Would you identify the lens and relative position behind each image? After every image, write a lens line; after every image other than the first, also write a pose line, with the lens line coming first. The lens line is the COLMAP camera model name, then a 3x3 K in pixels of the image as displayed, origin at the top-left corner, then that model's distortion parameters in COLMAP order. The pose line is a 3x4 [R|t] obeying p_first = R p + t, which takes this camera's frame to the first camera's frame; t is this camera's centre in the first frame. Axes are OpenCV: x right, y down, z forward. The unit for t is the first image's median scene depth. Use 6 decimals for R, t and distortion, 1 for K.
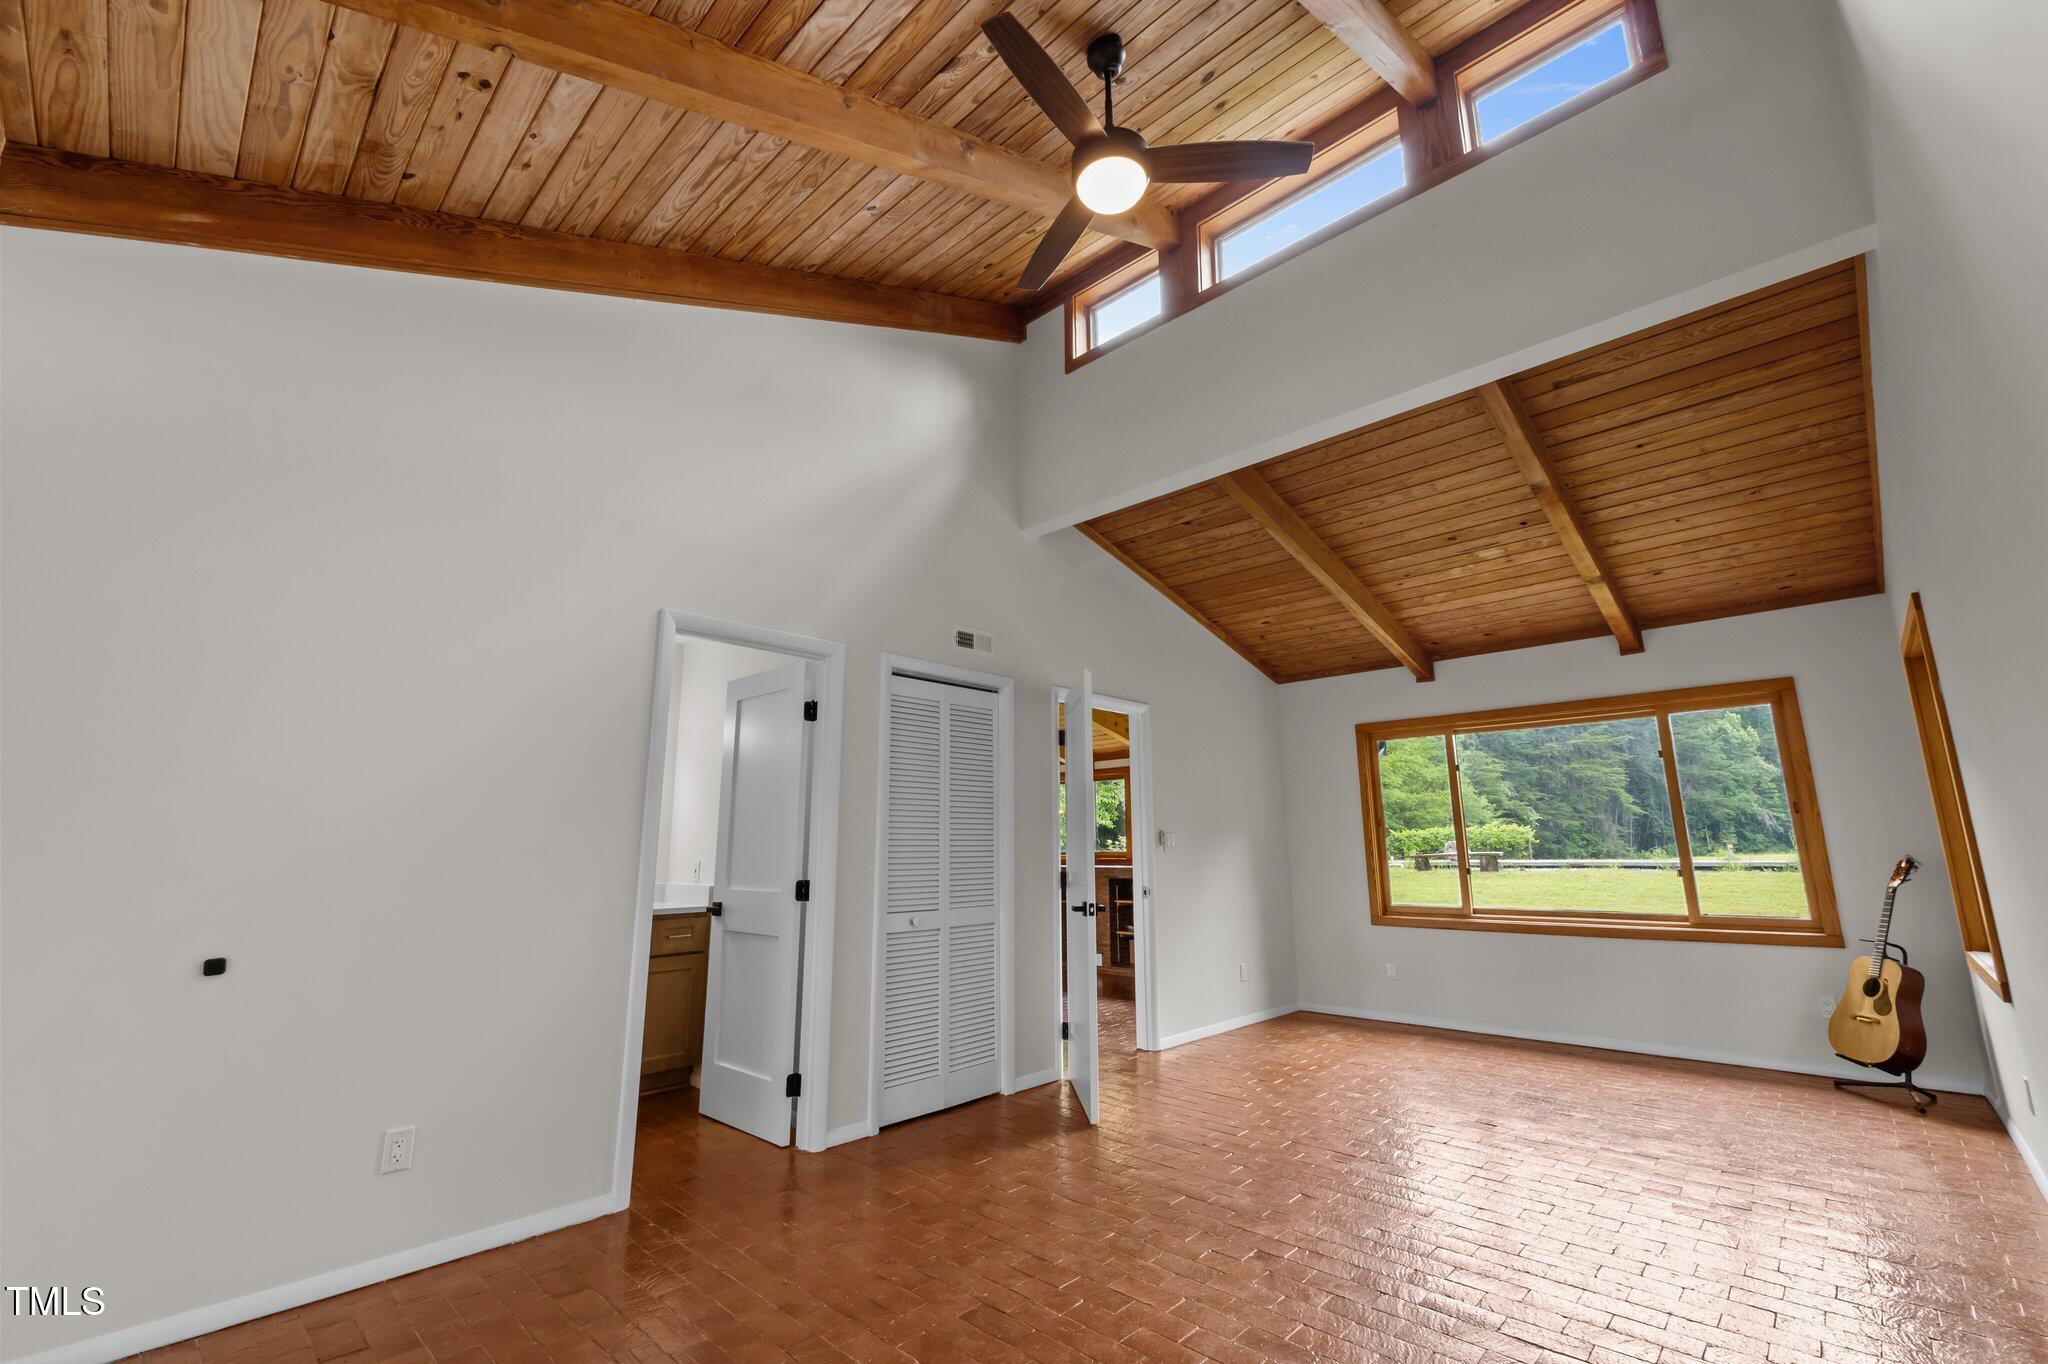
lens RADIAL K [[869.5, 0, 1024.0], [0, 869.5, 682.0], [0, 0, 1]] dist [-0.003560, -0.000028]
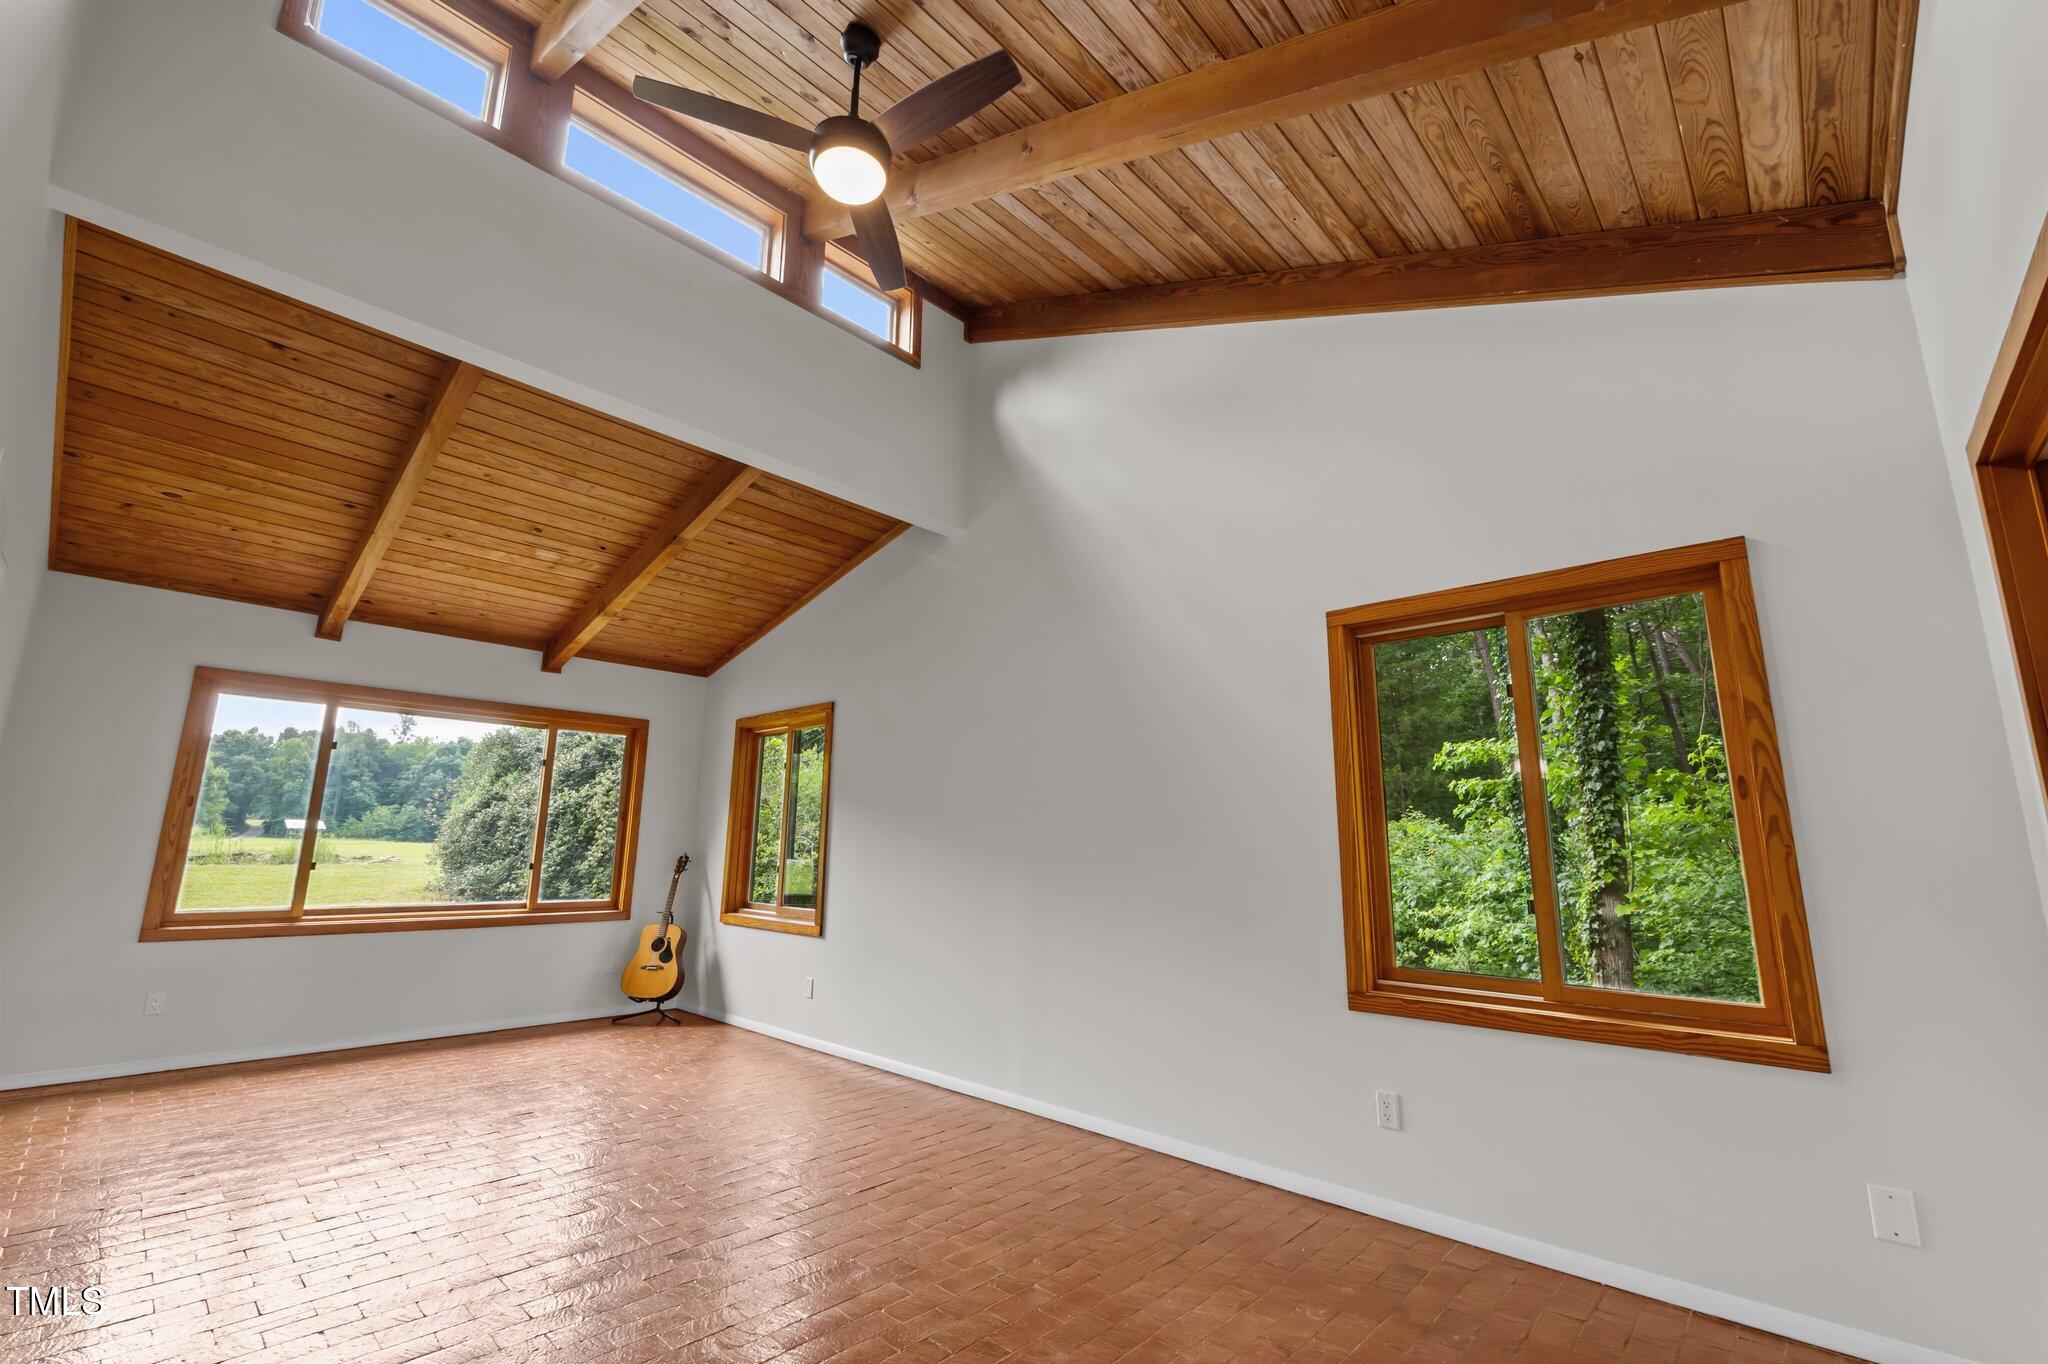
lens RADIAL K [[869.5, 0, 1024.0], [0, 869.5, 682.0], [0, 0, 1]] dist [-0.003560, -0.000028]
pose [[-0.025278, 0.197033, 0.980071, -0.443292], [-0.207939, 0.957905, -0.197940, 0.079173], [-0.977815, -0.208799, 0.016757, 0.395142]]
